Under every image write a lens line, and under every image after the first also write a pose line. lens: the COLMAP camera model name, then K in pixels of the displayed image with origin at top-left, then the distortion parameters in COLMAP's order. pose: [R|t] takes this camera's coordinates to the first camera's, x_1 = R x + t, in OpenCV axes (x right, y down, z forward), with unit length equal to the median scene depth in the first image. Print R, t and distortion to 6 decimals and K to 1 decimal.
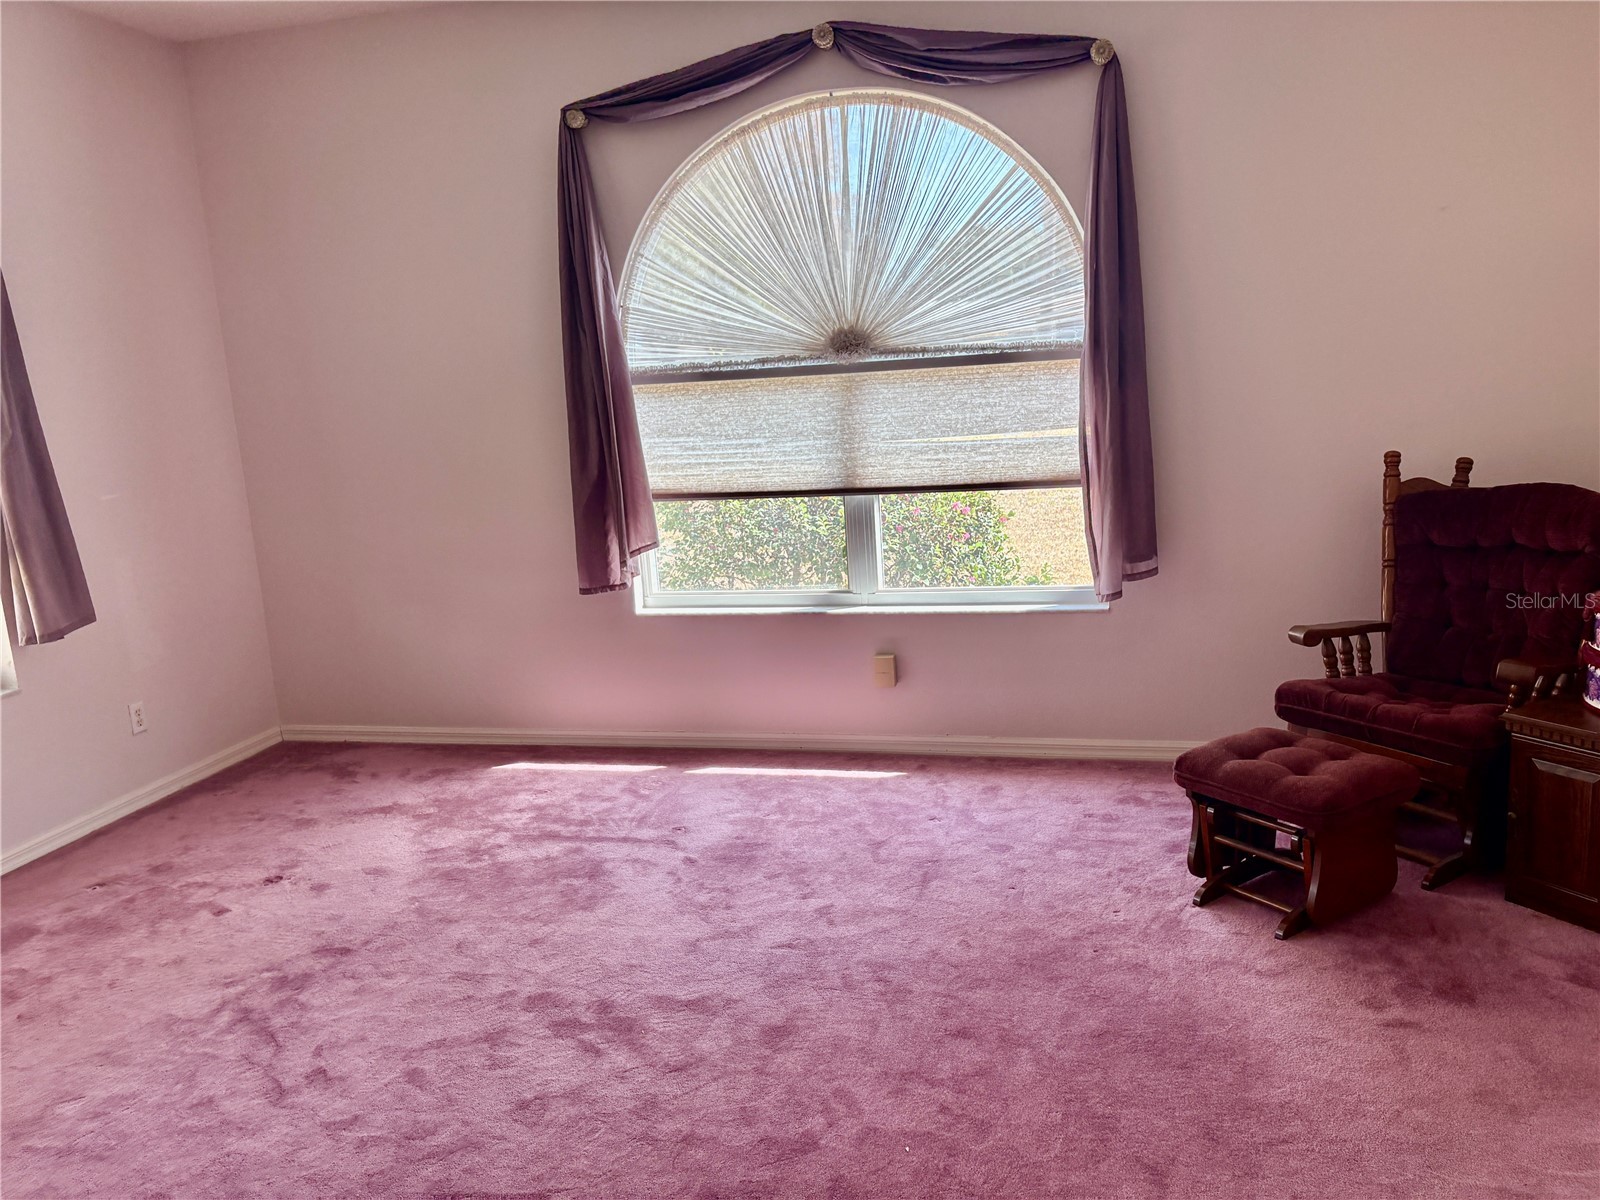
lens RADIAL K [[1220.9, 0, 803.5], [0, 1220.9, 597.7], [0, 0, 1]] dist [0.059185, -0.044365]
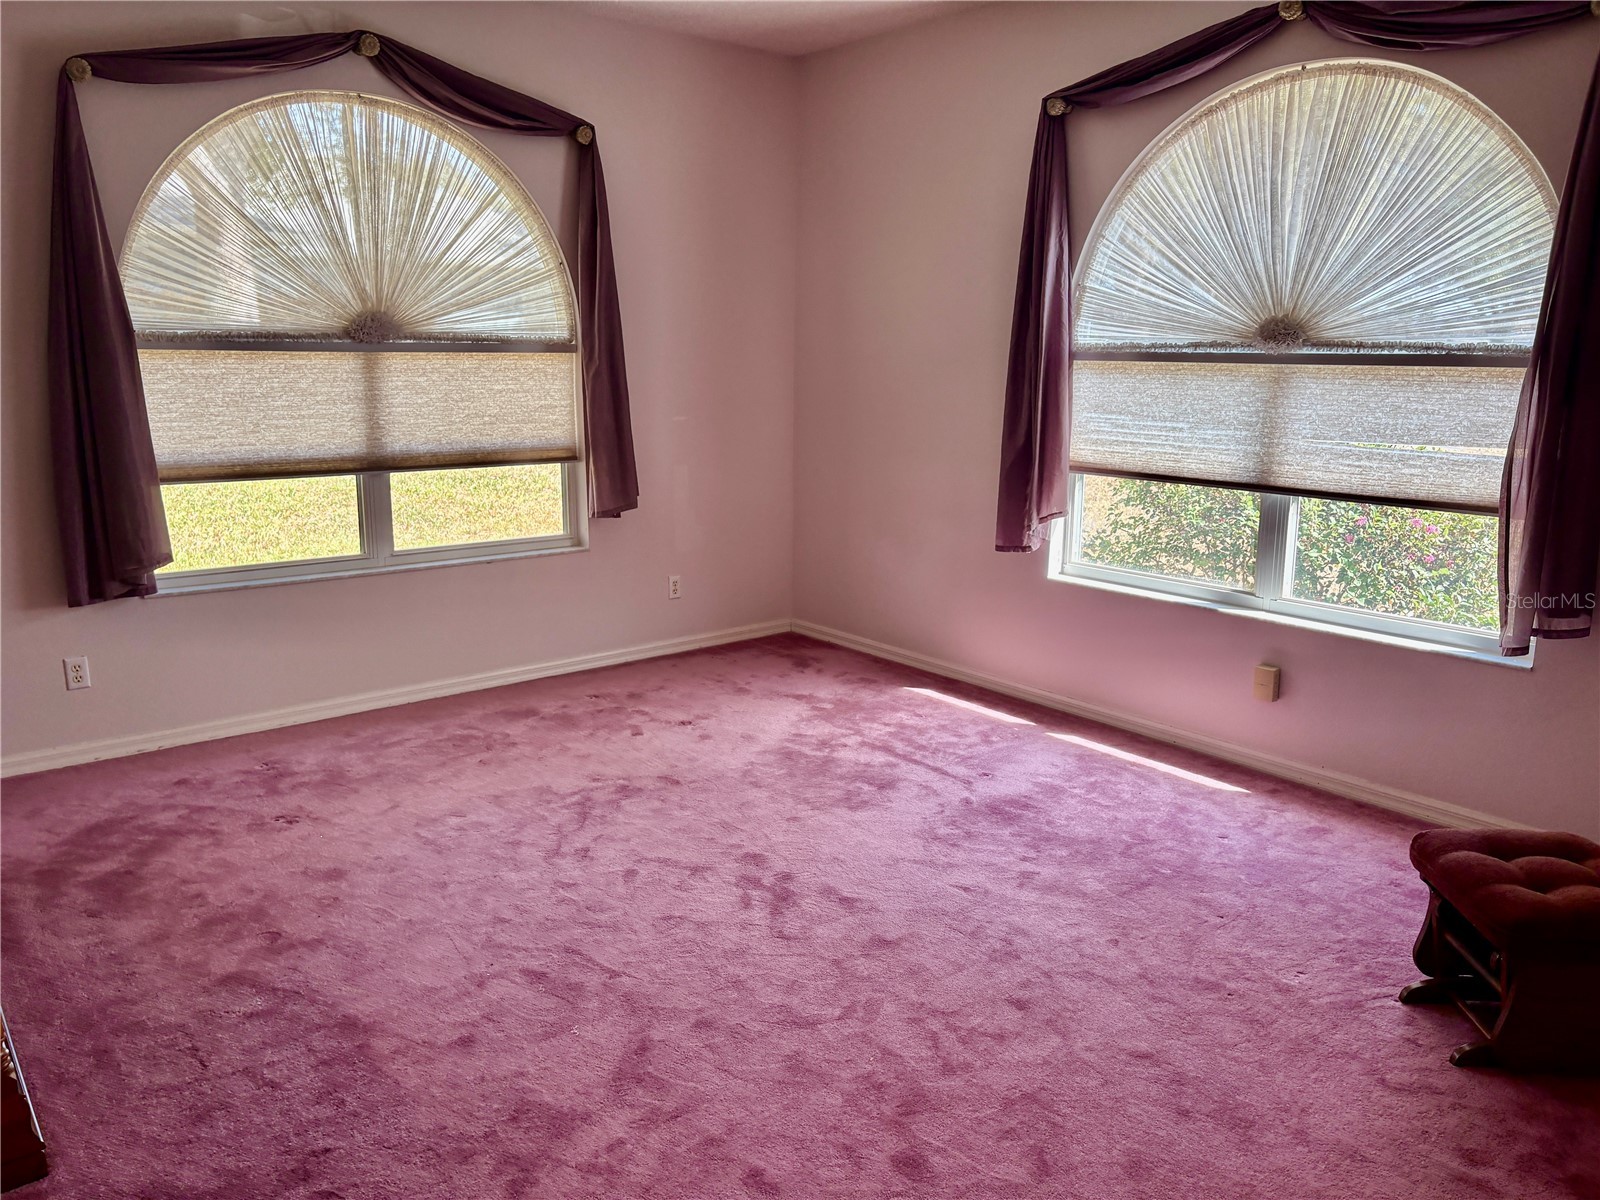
lens RADIAL K [[1216.9, 0, 794.4], [0, 1216.9, 574.4], [0, 0, 1]] dist [0.087285, -0.050780]
pose [[0.805639, 0.177950, -0.565048, 0.309015], [-0.168826, 0.983232, 0.068938, -0.026995], [0.567841, 0.039856, 0.822173, 0.011436]]
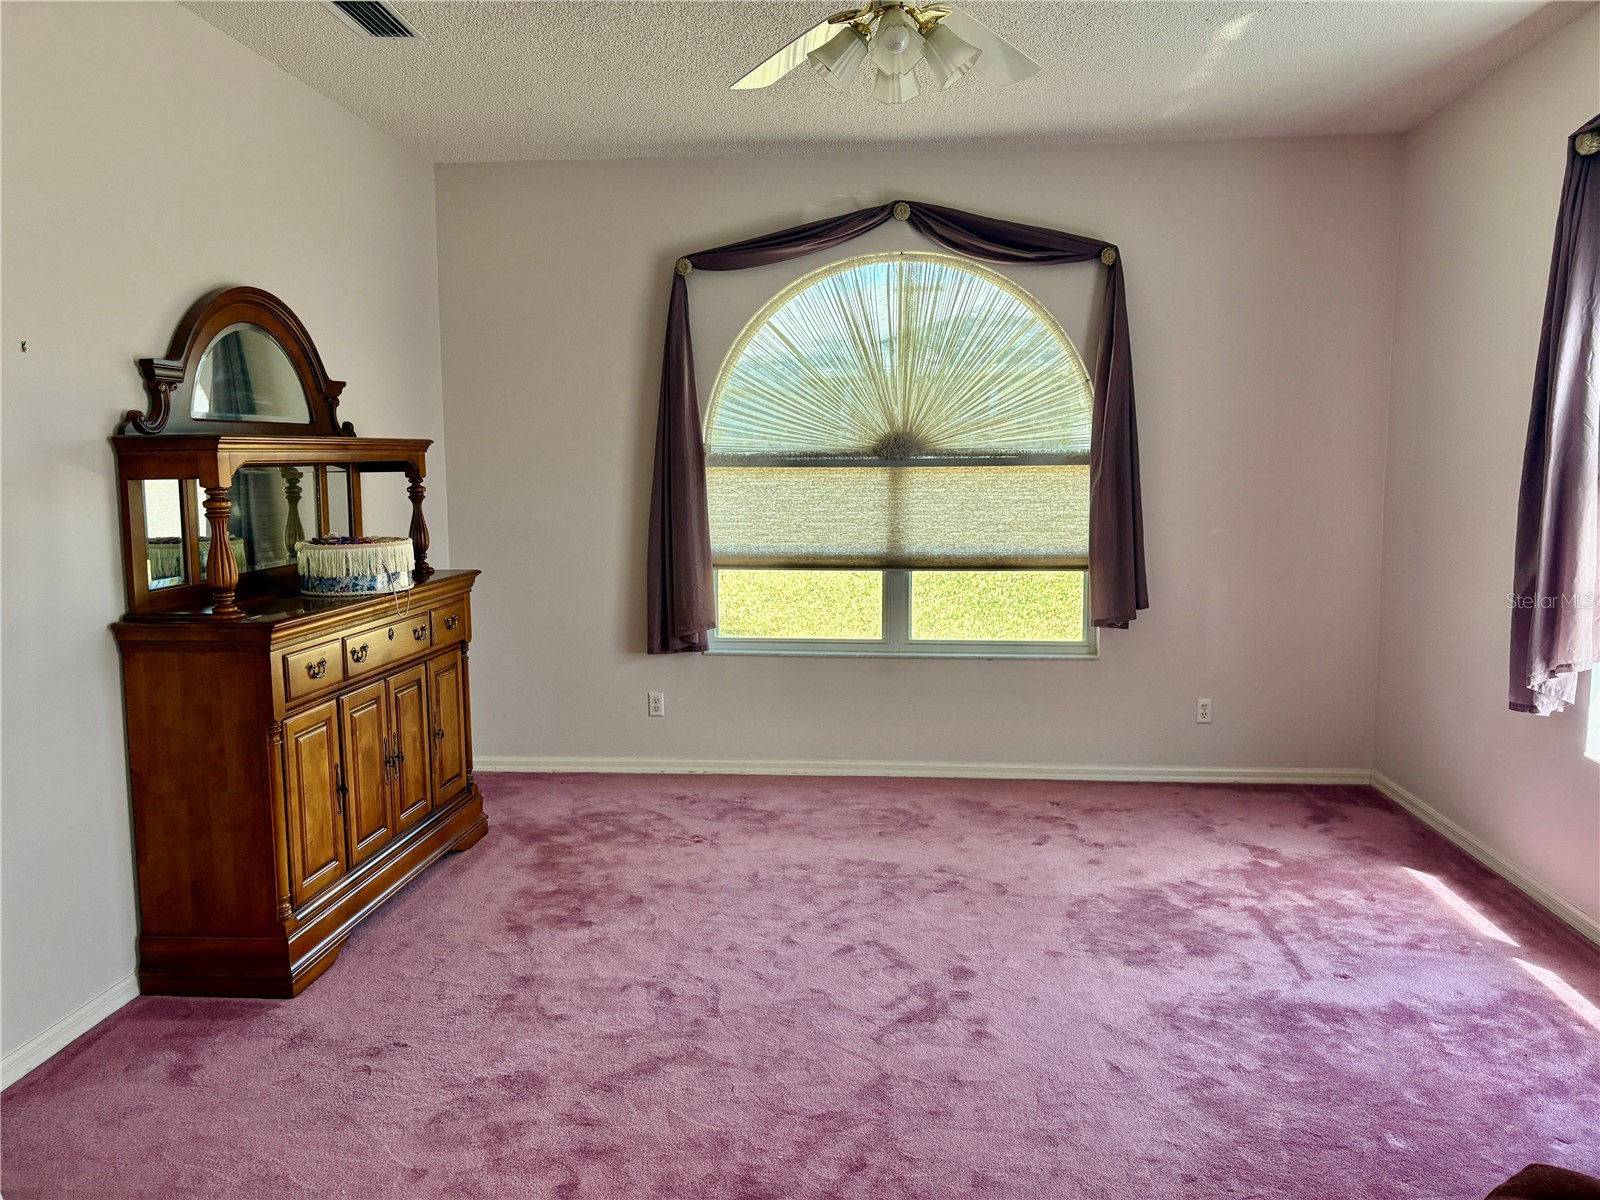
lens RADIAL K [[1196.7, 0, 795.2], [0, 1196.7, 578.1], [0, 0, 1]] dist [0.066536, -0.071989]
pose [[0.173169, 0.154190, -0.972748, 0.561698], [-0.192038, 0.973999, 0.120202, -0.101609], [0.965989, 0.165989, 0.198276, 0.376625]]
